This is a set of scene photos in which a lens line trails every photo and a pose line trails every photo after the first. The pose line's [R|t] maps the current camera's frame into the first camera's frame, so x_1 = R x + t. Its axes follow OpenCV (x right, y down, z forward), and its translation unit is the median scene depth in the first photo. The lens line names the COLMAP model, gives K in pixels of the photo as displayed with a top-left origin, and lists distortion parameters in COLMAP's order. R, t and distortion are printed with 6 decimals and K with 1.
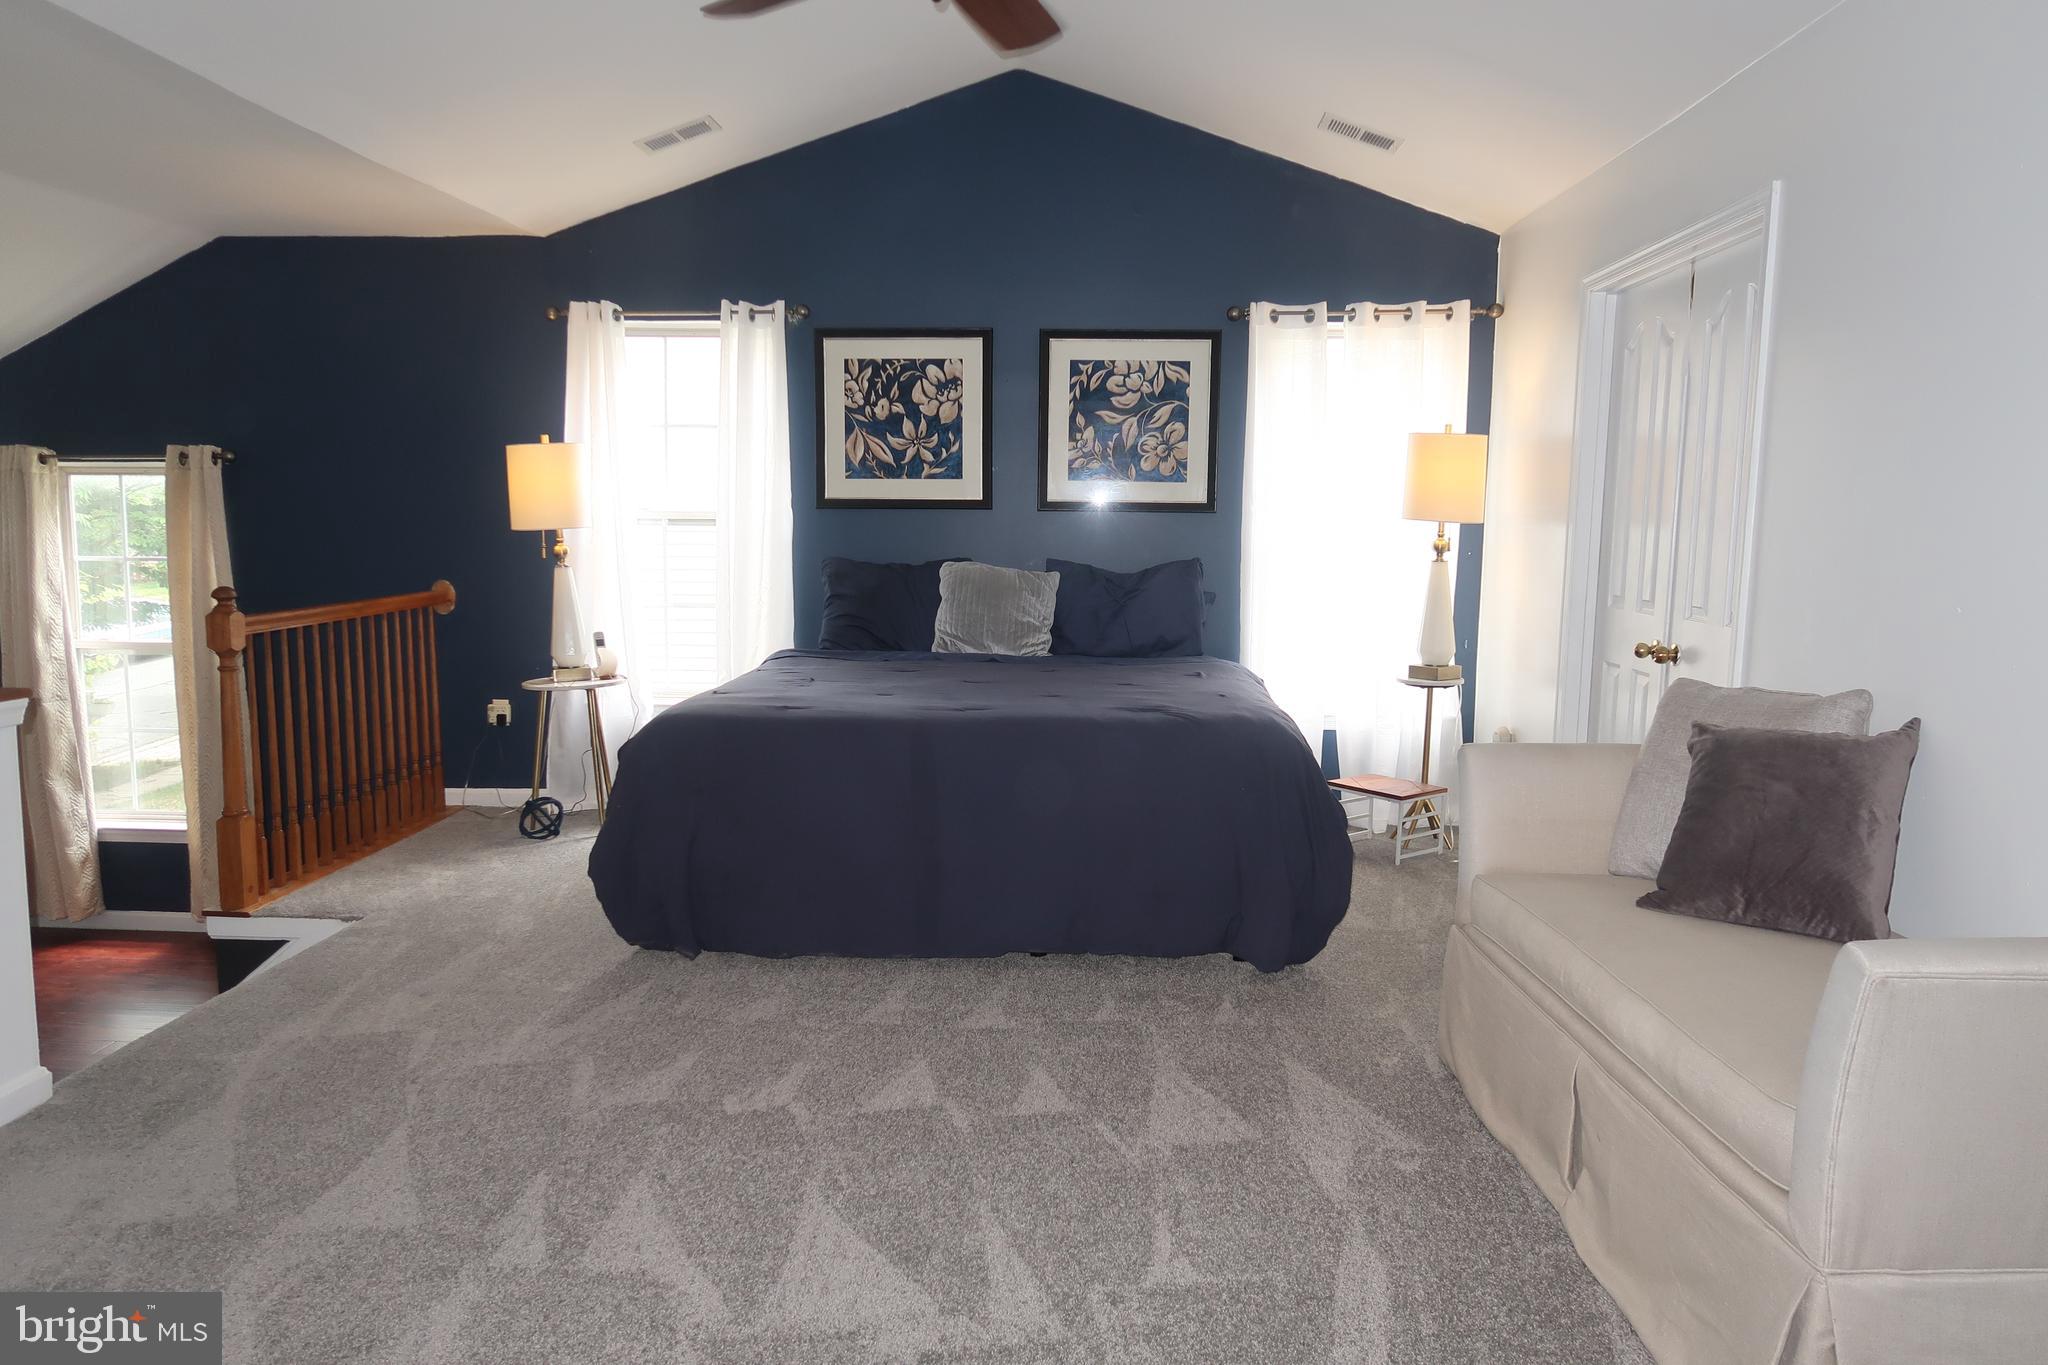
lens RADIAL K [[1414.0, 0, 1018.8], [0, 1414.0, 685.1], [0, 0, 1]] dist [-0.023883, 0.009875]
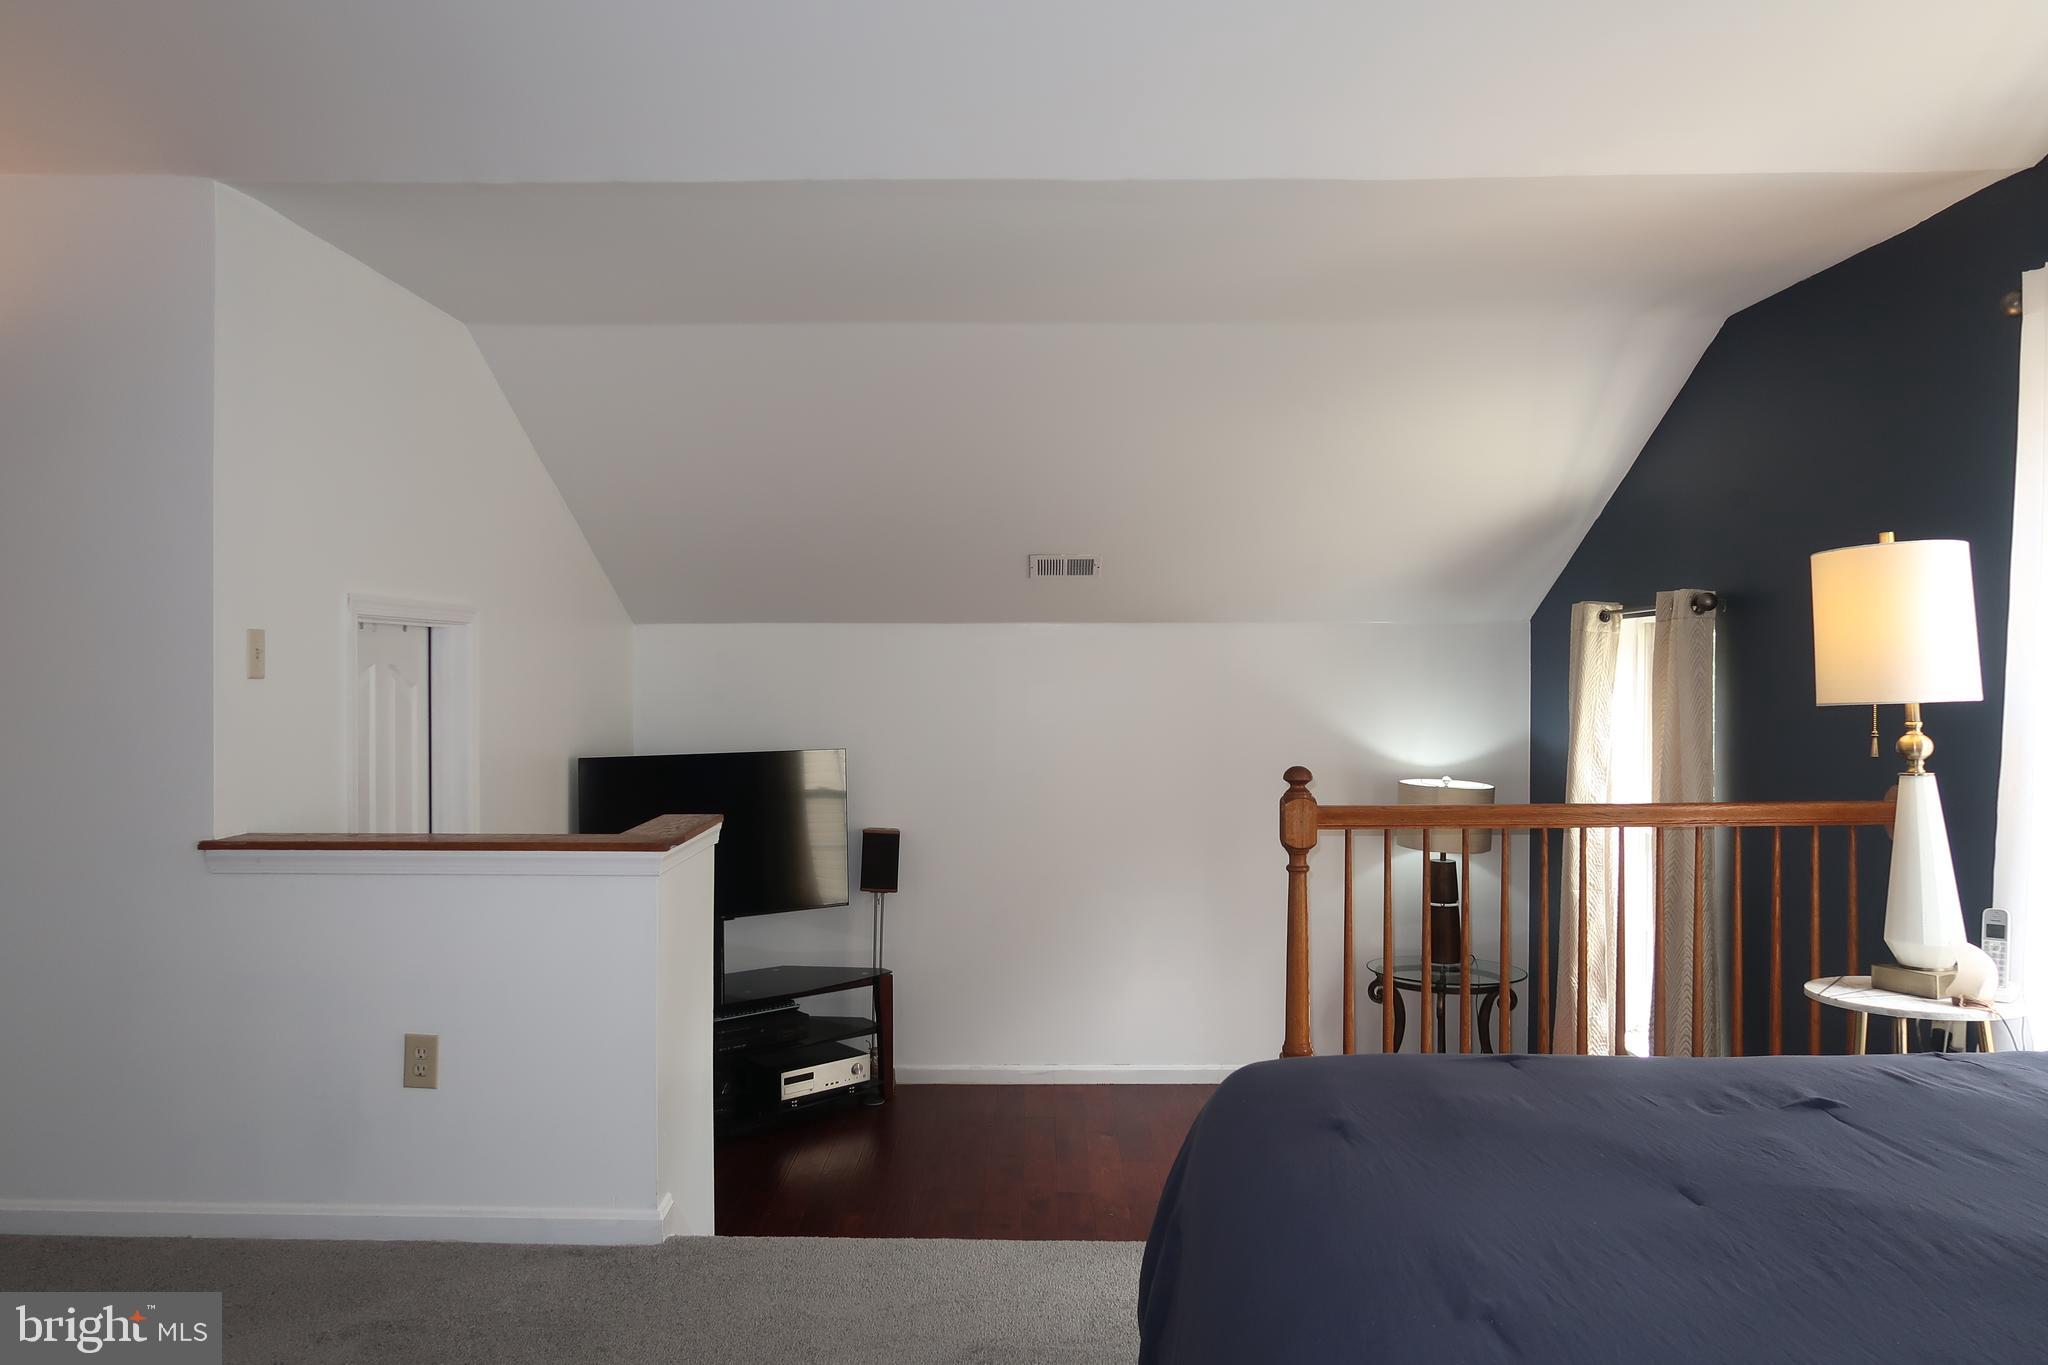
lens RADIAL K [[1414.0, 0, 1024.8], [0, 1414.0, 688.4], [0, 0, 1]] dist [-0.023883, 0.009875]
pose [[0.044970, 0.003899, -0.998981, 0.182779], [-0.118080, 0.993003, -0.001440, -0.073844], [0.991985, 0.118025, 0.045116, 0.622020]]
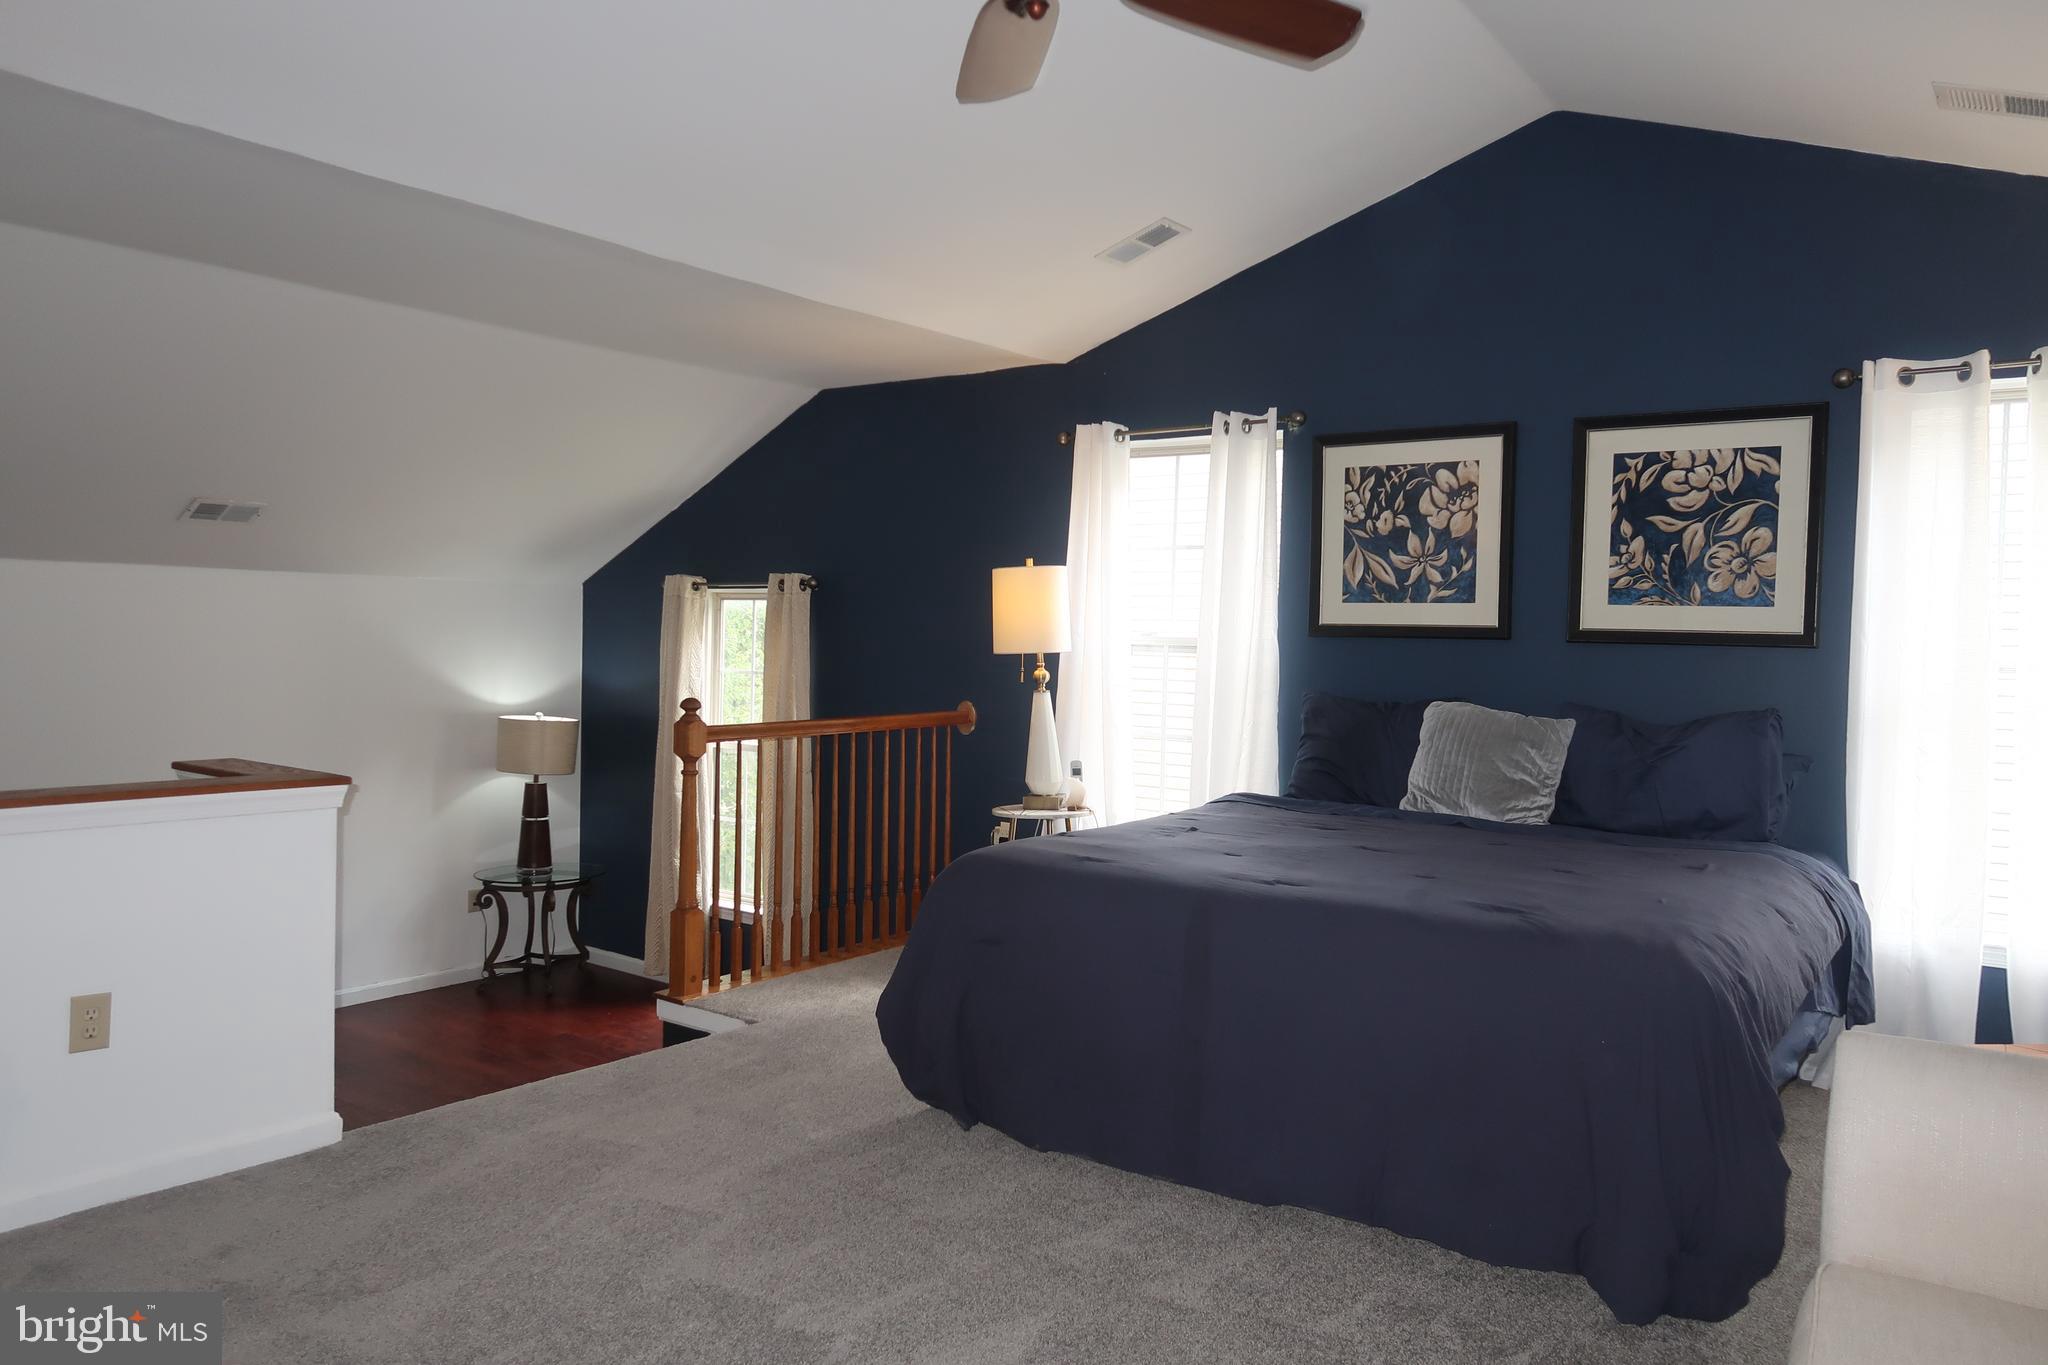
lens RADIAL K [[1414.0, 0, 1017.2], [0, 1414.0, 684.4], [0, 0, 1]] dist [-0.023883, 0.009875]
pose [[0.832512, 0.029598, -0.553215, 0.198590], [-0.081009, 0.994342, -0.068708, -0.019840], [0.548052, 0.102016, 0.830200, 0.172095]]
